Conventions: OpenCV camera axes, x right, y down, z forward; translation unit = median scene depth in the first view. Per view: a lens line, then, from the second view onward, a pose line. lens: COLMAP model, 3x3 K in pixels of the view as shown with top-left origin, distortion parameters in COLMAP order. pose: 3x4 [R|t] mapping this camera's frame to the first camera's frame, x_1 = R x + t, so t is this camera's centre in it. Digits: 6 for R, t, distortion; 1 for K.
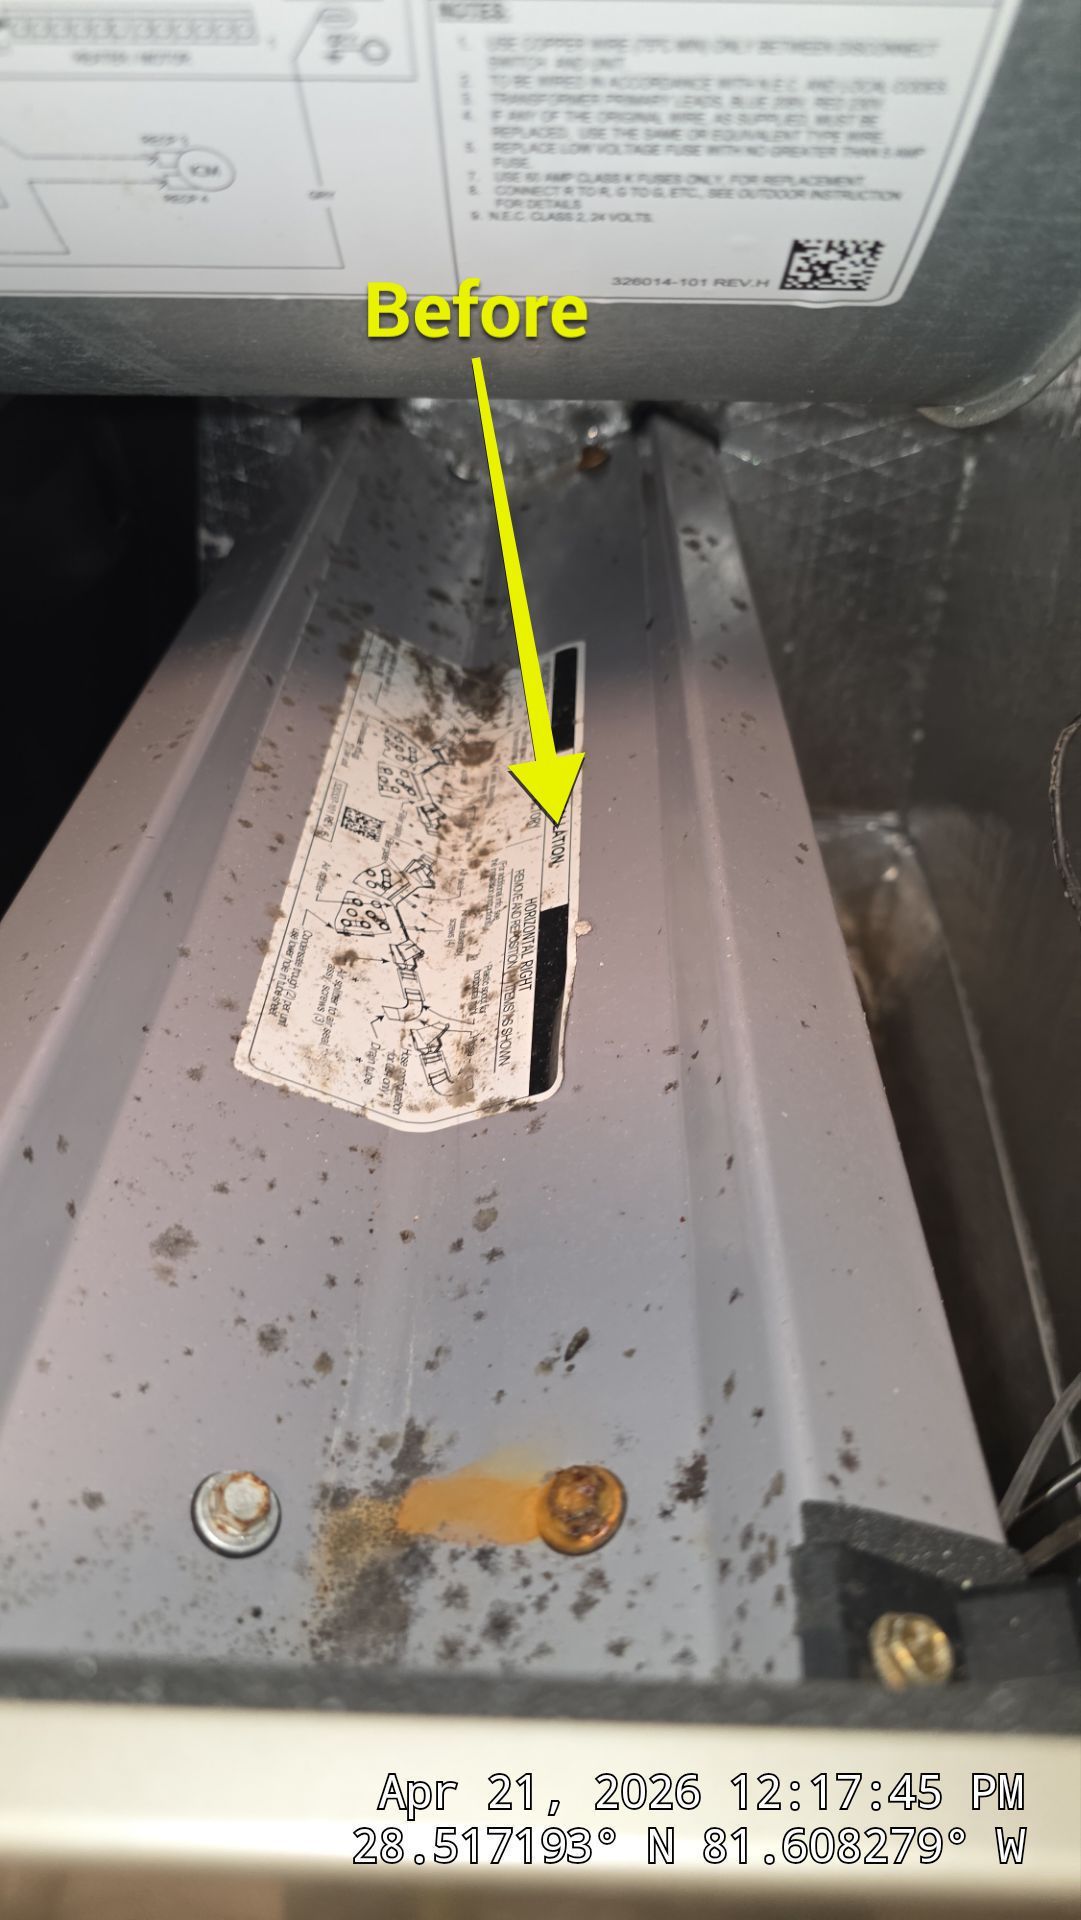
lens RADIAL K [[1307.8, 0, 546.2], [0, 1307.8, 1003.0], [0, 0, 1]] dist [0.079107, -0.262546]
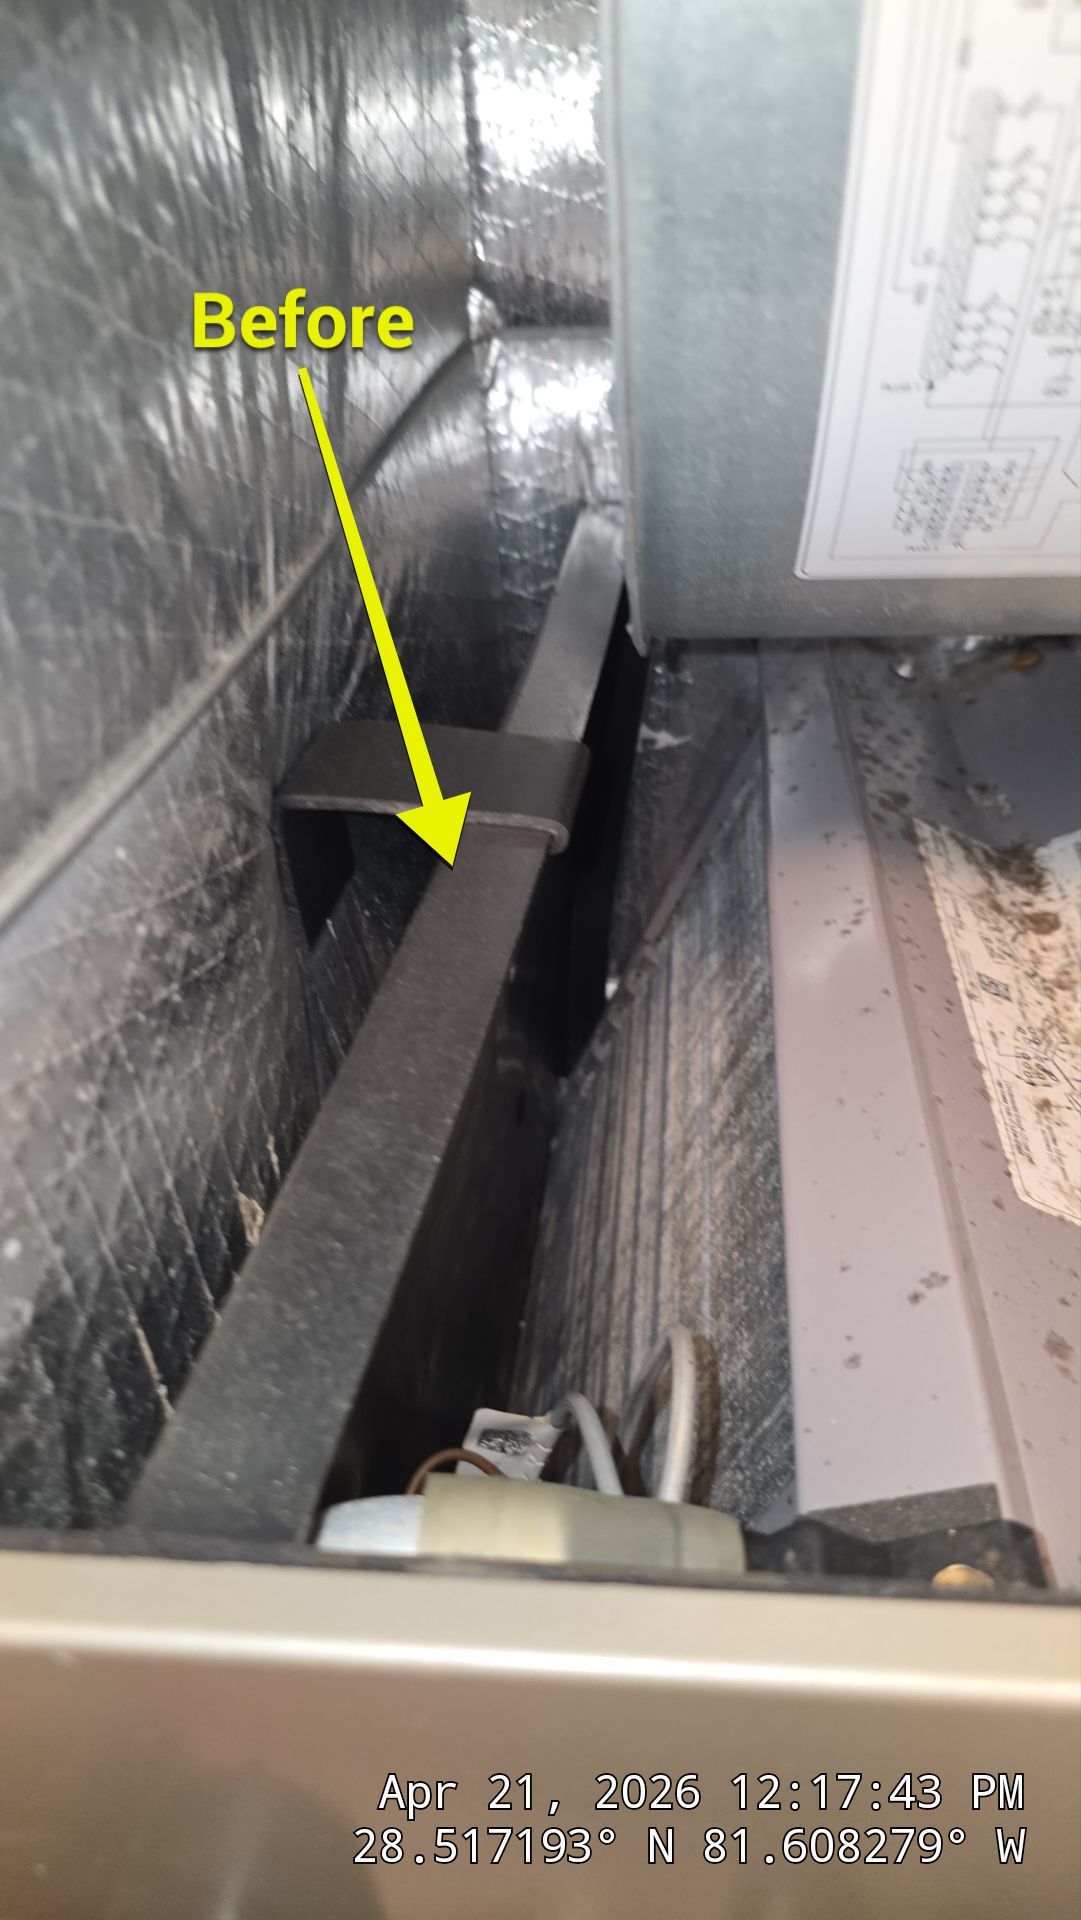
lens RADIAL K [[1380.7, 0, 540.5], [0, 1380.7, 960.0], [0, 0, 1]] dist [0.004423, -0.082811]
pose [[0.998008, -0.010172, -0.062263, -0.472332], [0.000374, 0.987851, -0.155405, 0.024389], [0.063087, 0.155073, 0.985887, -0.199360]]
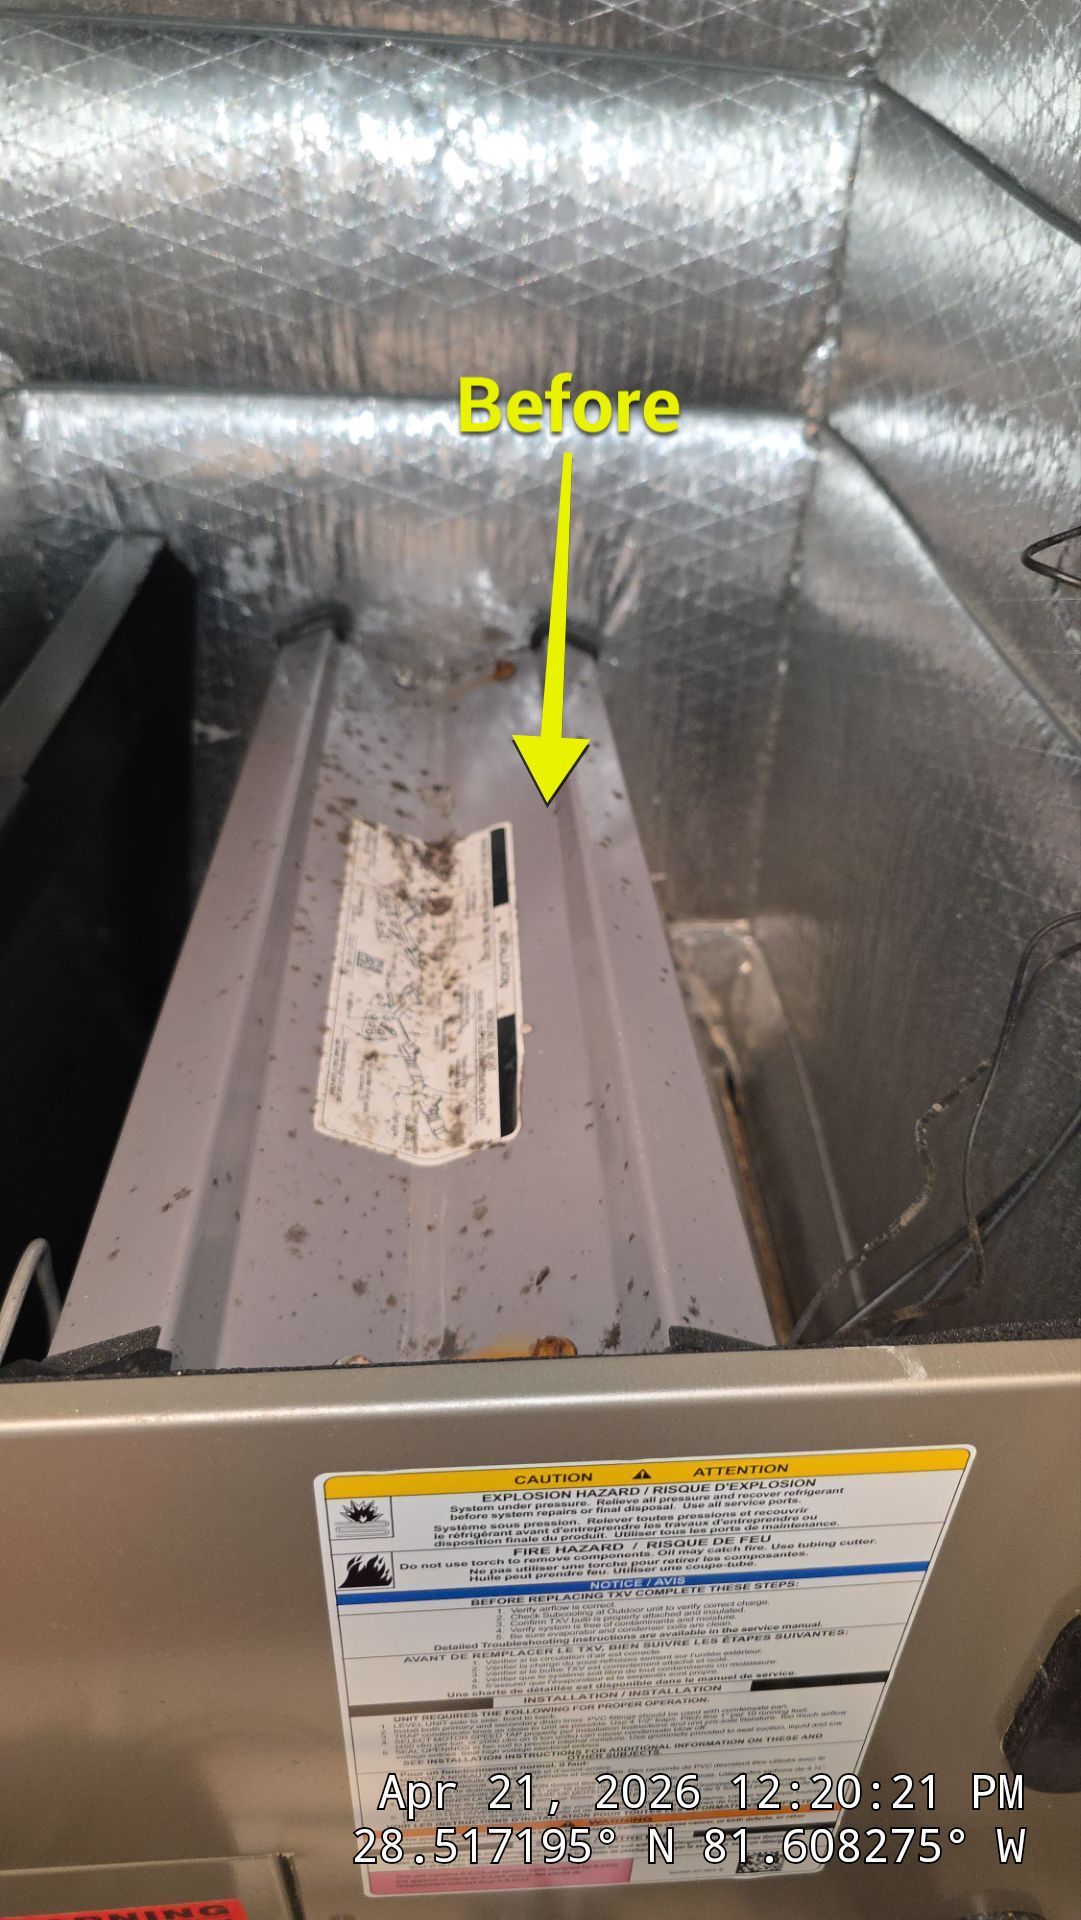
lens RADIAL K [[1364.1, 0, 599.7], [0, 1364.1, 950.9], [0, 0, 1]] dist [0.061356, -0.198412]
pose [[0.992272, -0.037501, 0.118282, -0.067904], [0.048605, 0.994531, -0.092439, 0.003870], [-0.114168, 0.097474, 0.988668, -0.564255]]
